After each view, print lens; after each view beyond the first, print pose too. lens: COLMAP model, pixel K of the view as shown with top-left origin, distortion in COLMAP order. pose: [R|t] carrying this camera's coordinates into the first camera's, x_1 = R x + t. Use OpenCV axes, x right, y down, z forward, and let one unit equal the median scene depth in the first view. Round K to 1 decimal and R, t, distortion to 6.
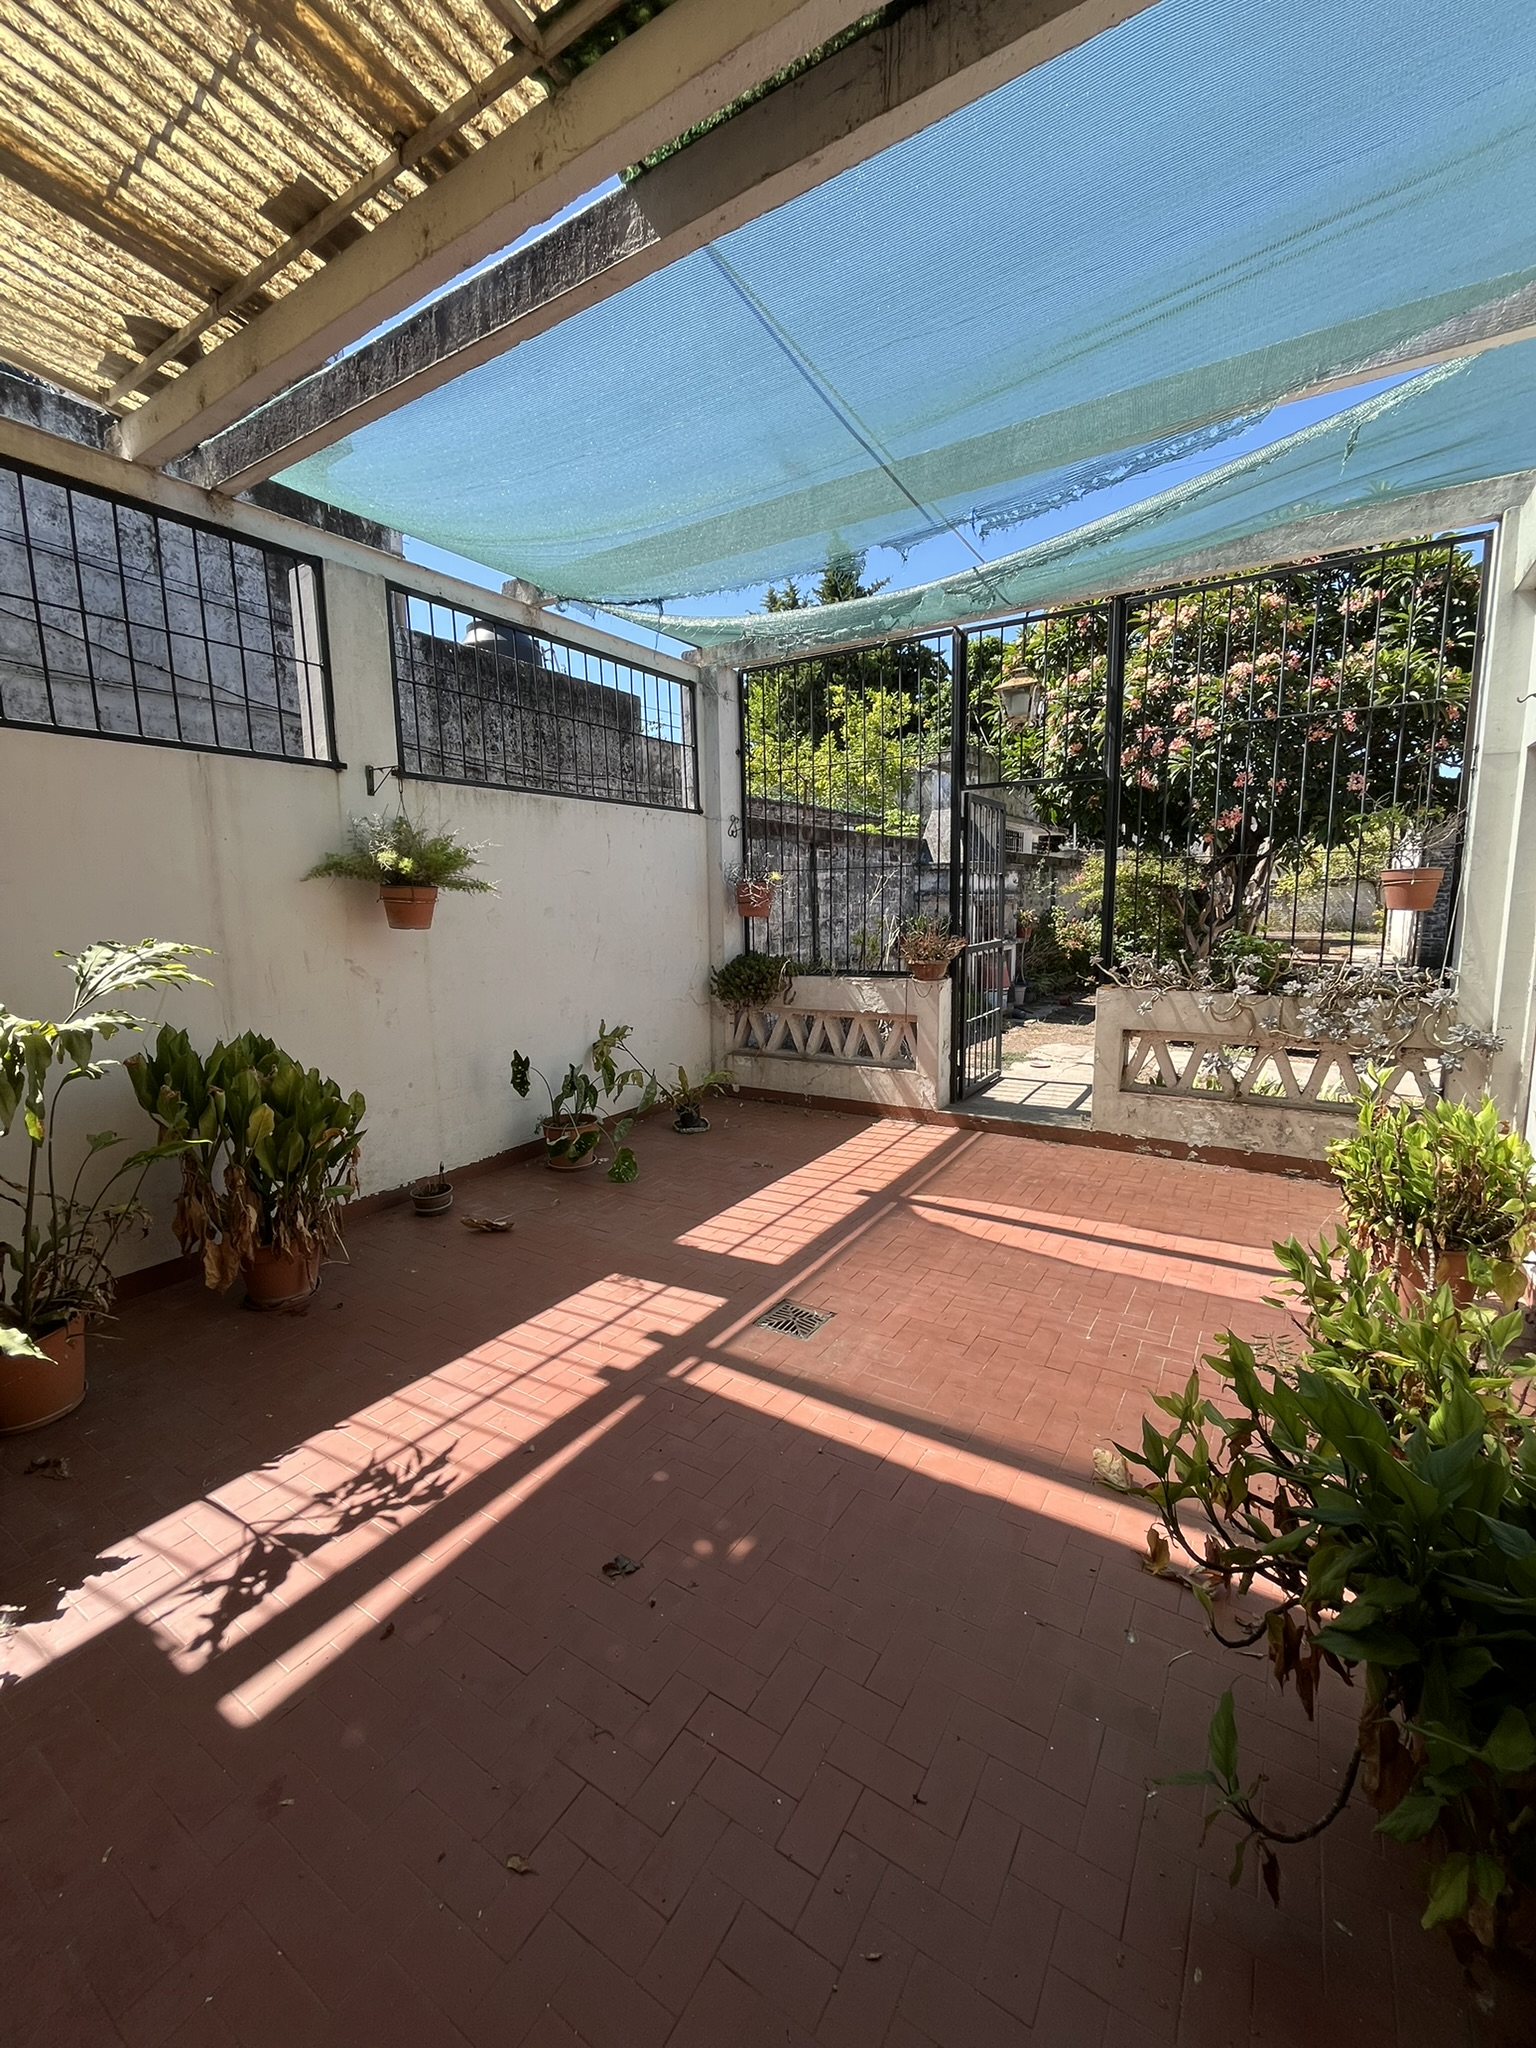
lens RADIAL K [[835.9, 0, 770.4], [0, 835.9, 1024.6], [0, 0, 1]] dist [-0.002416, 0.000001]
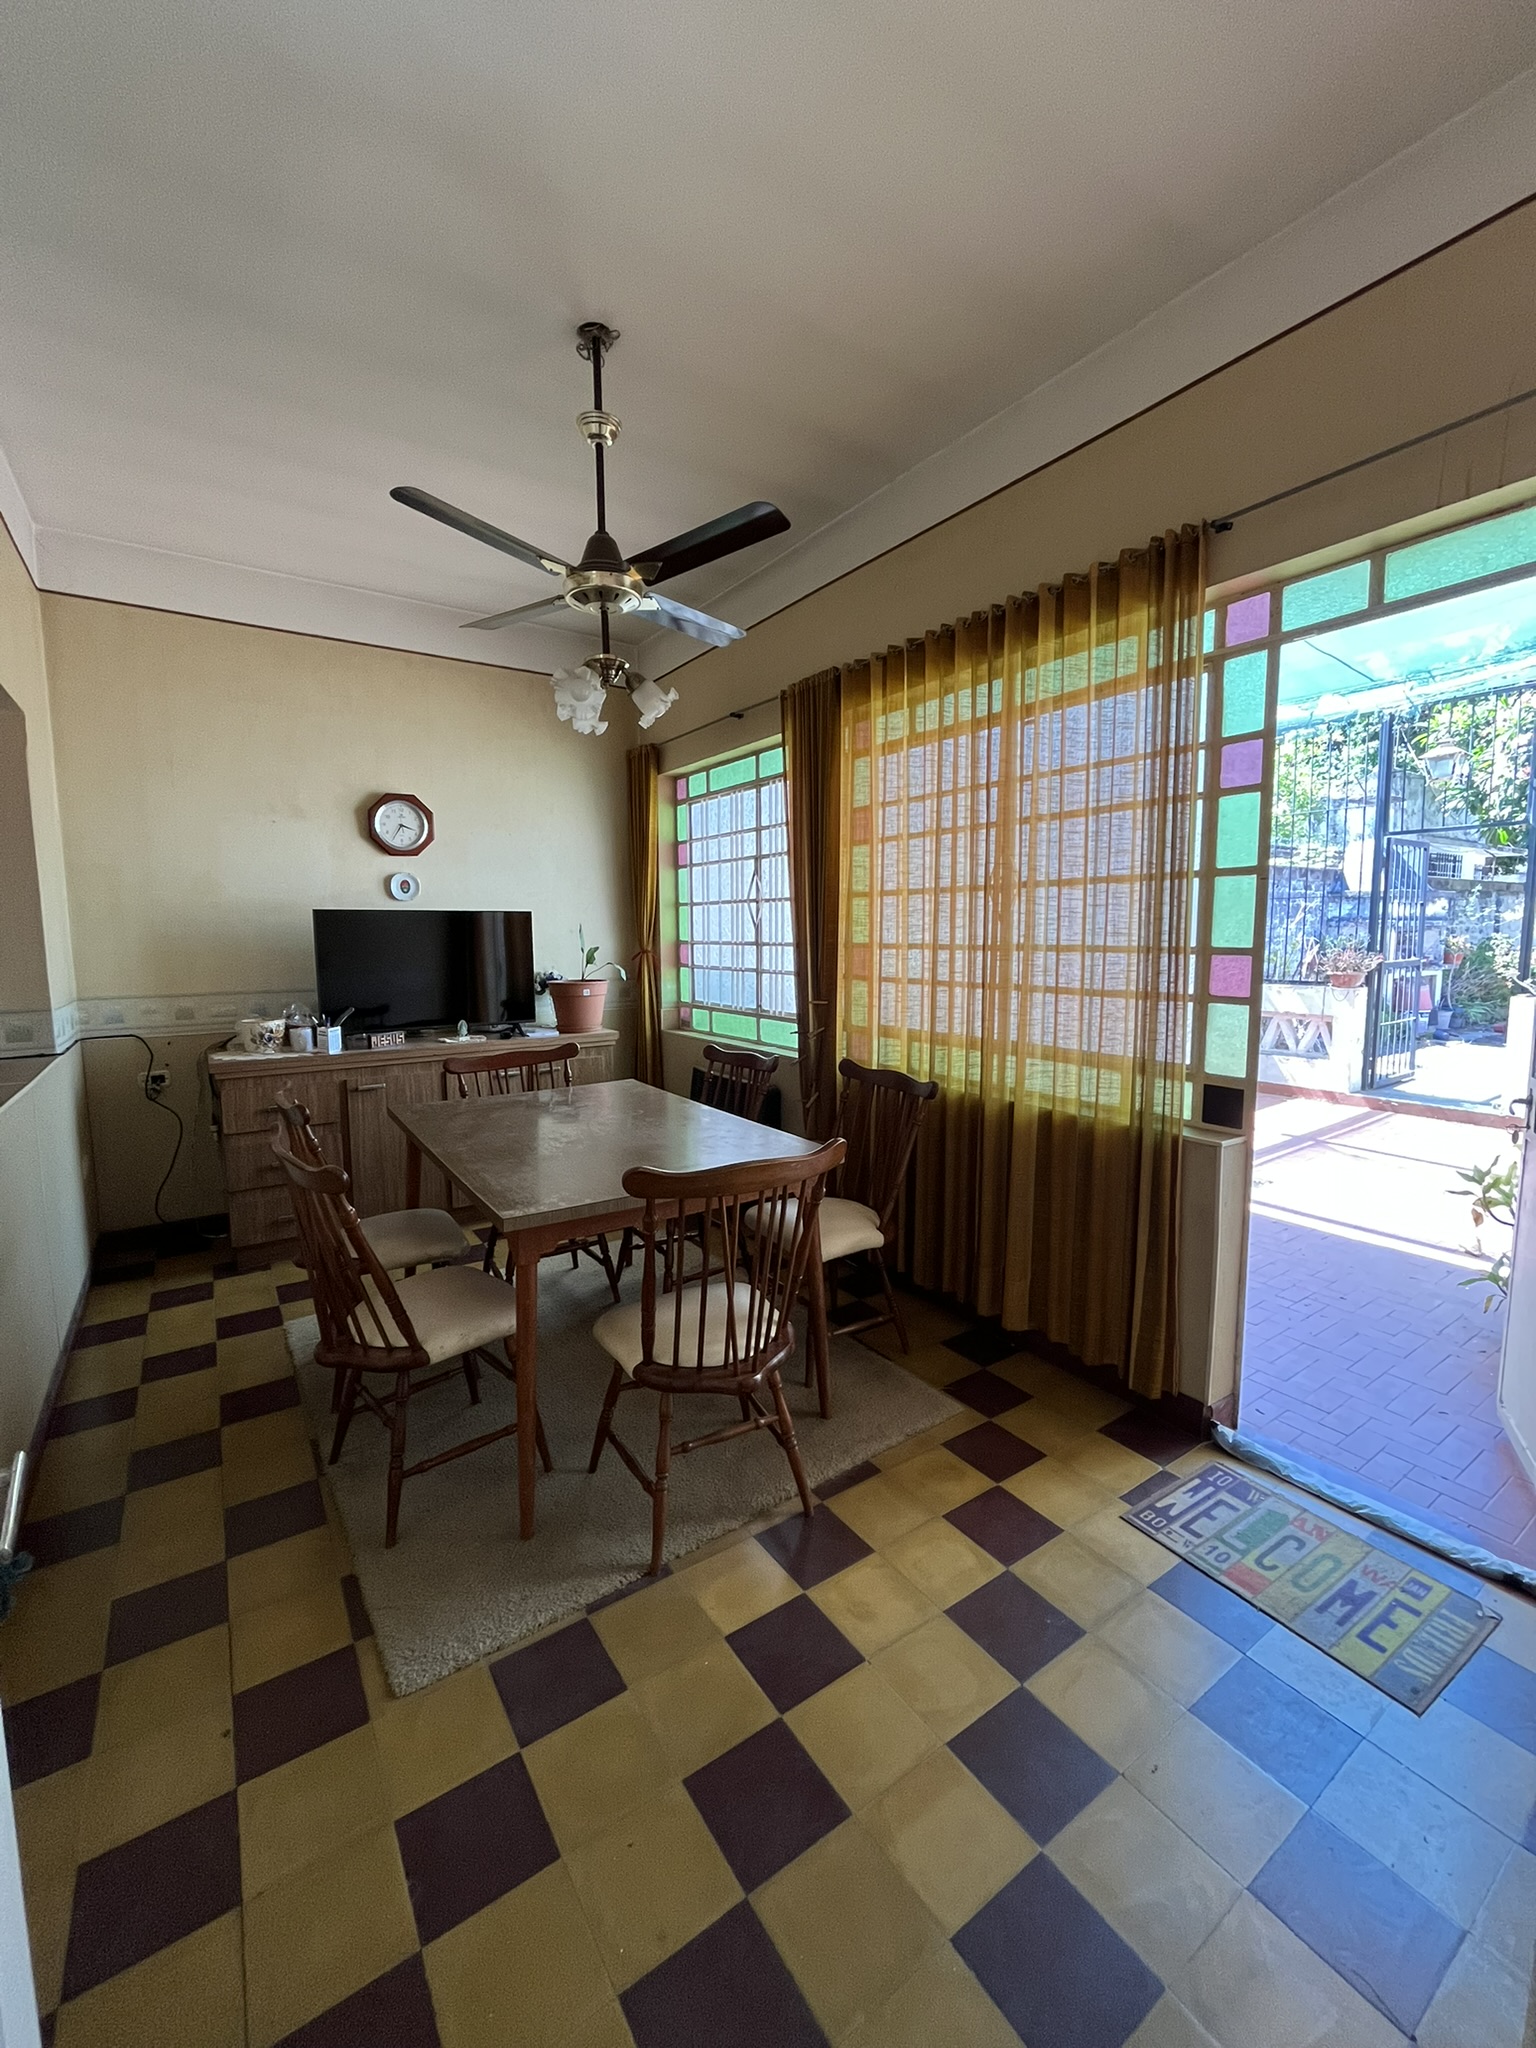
lens RADIAL K [[835.9, 0, 775.9], [0, 835.9, 1023.4], [0, 0, 1]] dist [-0.002416, 0.000001]
pose [[0.921137, 0.051312, -0.385841, -0.073778], [-0.064093, 0.997737, -0.020326, 0.053470], [0.383925, 0.043453, 0.922341, -0.314878]]
